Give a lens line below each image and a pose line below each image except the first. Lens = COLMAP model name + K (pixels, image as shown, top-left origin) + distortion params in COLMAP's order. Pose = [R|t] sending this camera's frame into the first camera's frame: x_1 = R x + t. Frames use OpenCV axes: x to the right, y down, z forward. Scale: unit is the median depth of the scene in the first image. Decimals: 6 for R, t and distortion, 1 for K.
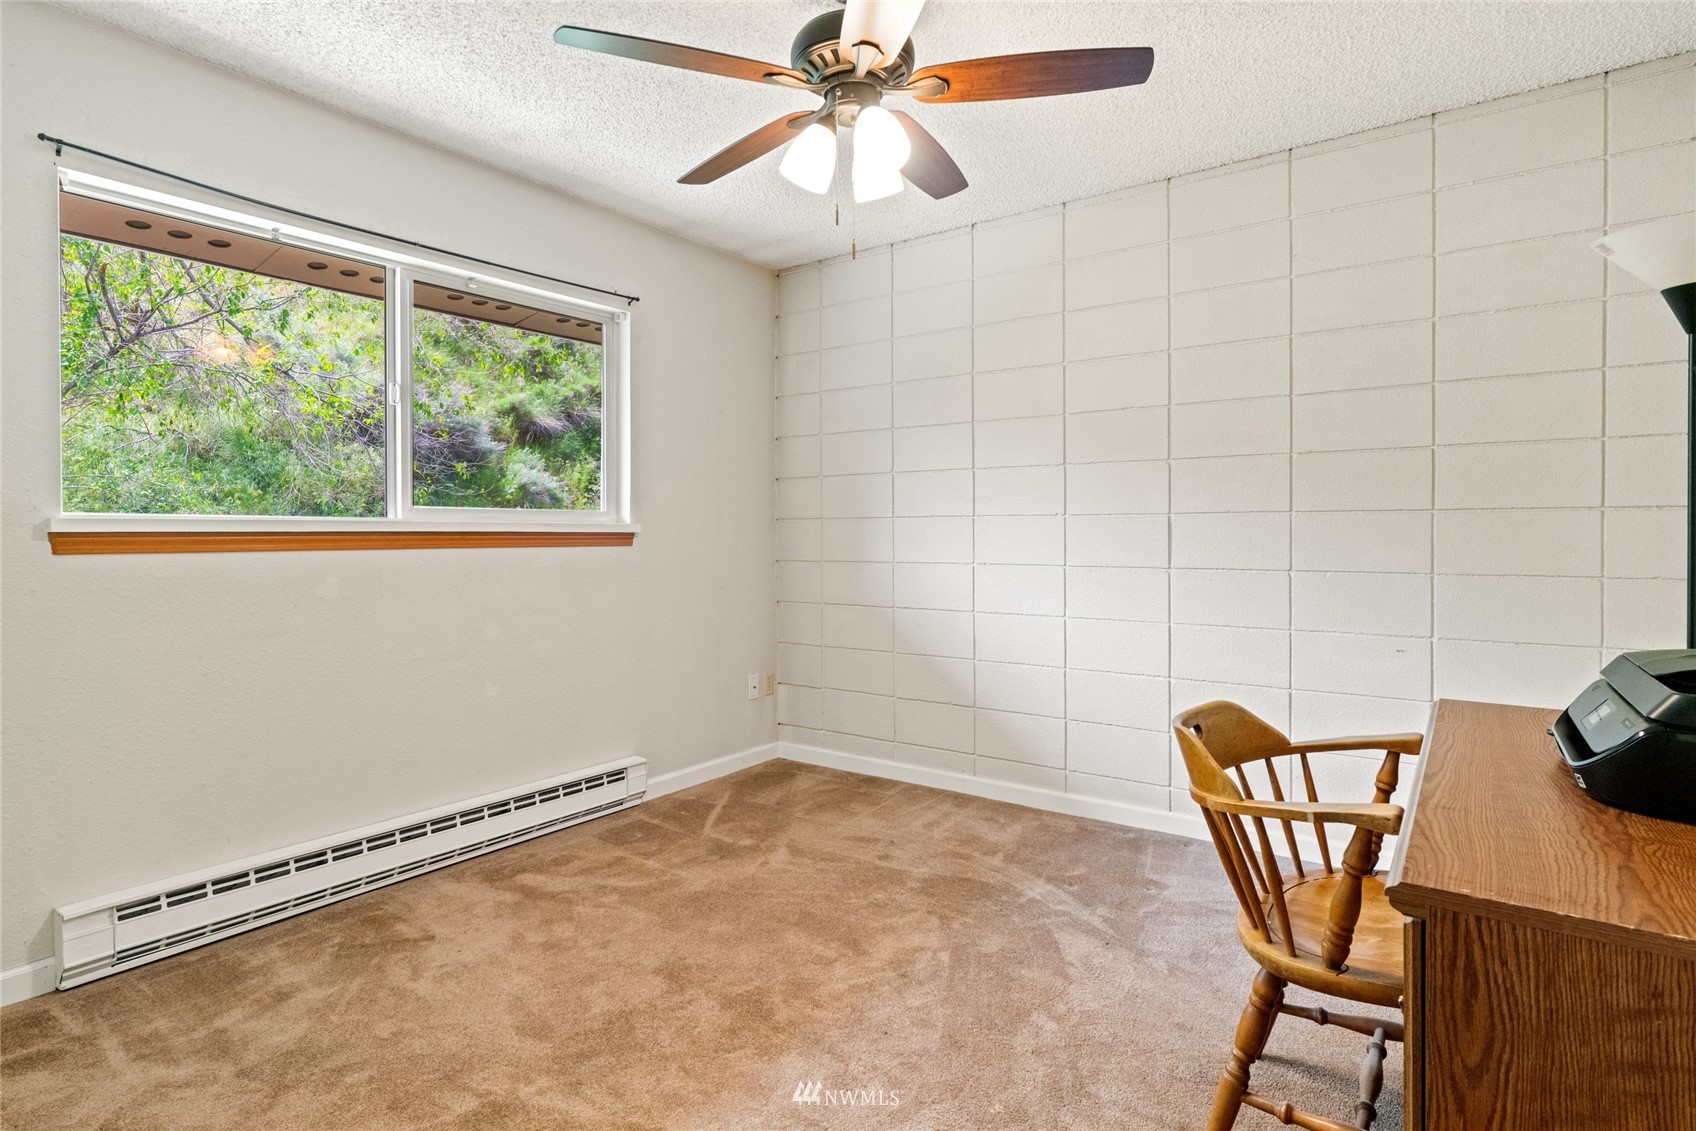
lens RADIAL K [[873.8, 0, 844.7], [0, 873.8, 533.9], [0, 0, 1]] dist [-0.000113, 0.001534]
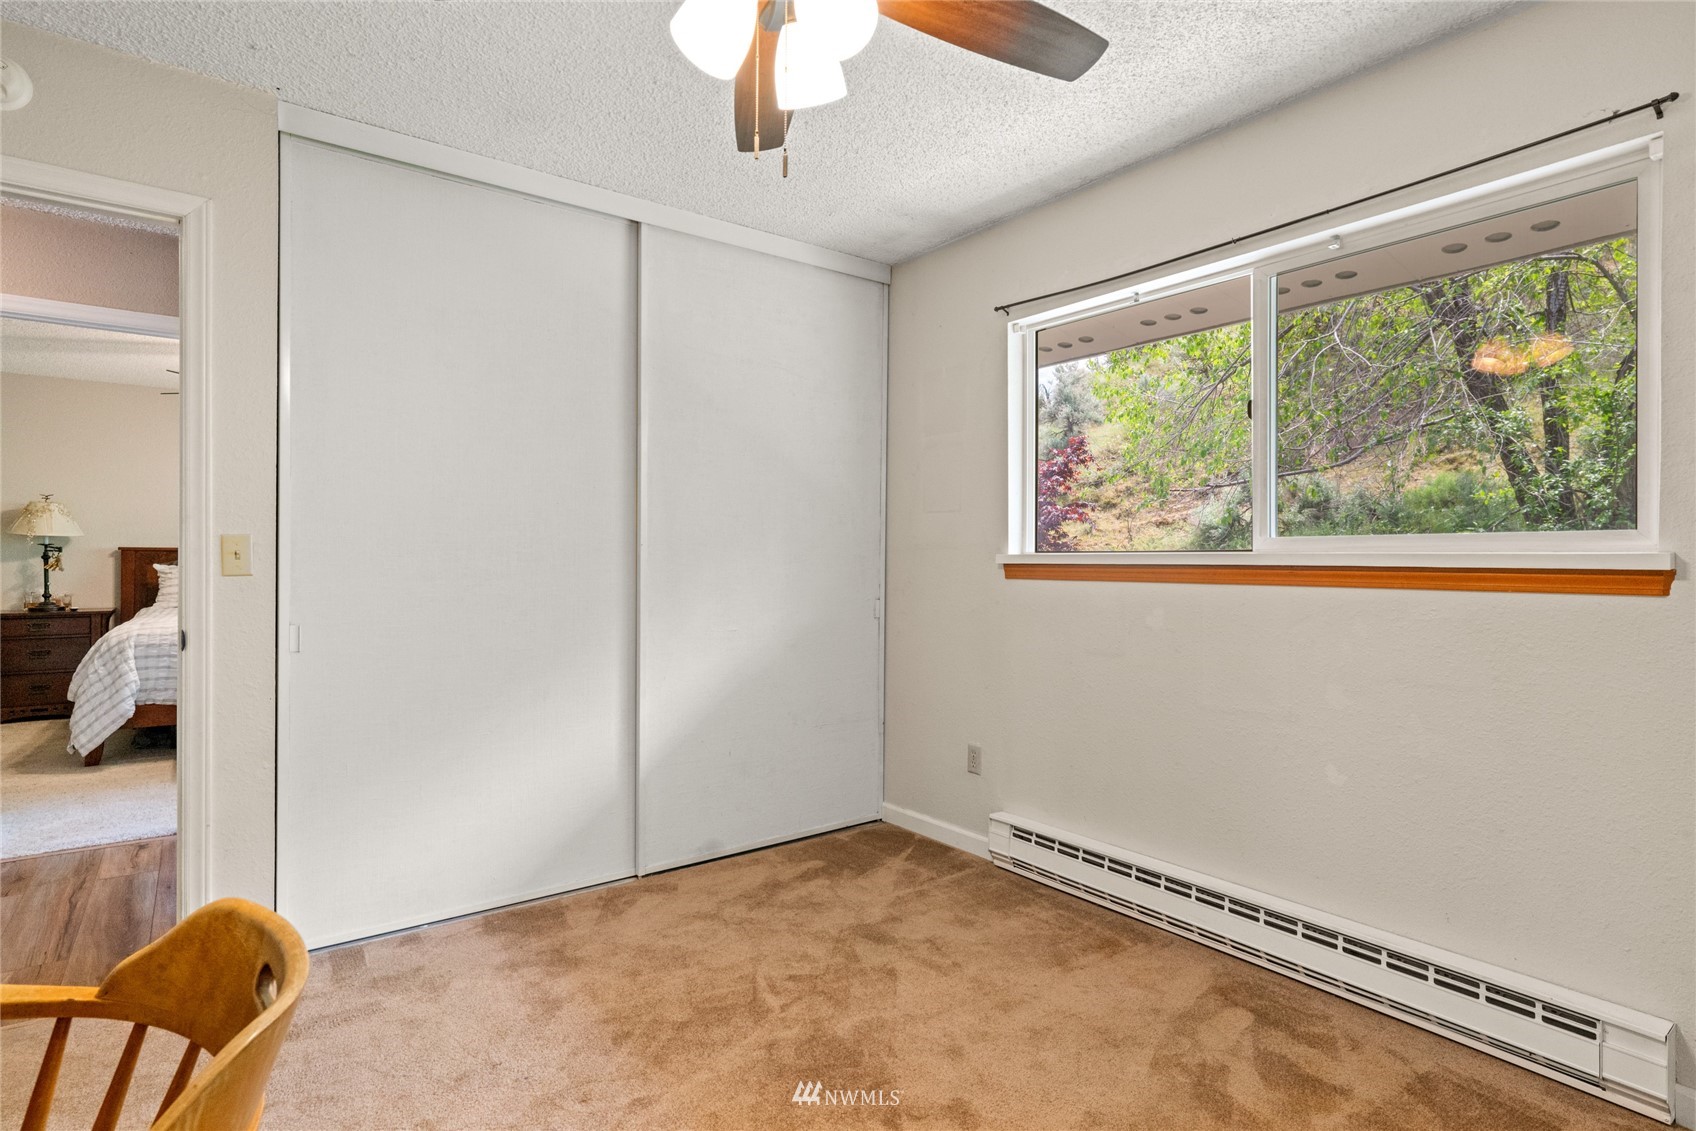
lens RADIAL K [[877.8, 0, 849.0], [0, 877.8, 558.8], [0, 0, 1]] dist [0.002650, 0.000970]
pose [[-0.298427, -0.005547, -0.954416, 0.481265], [-0.008361, 0.999960, -0.003197, -0.002759], [0.954396, 0.007026, -0.298461, 0.906627]]
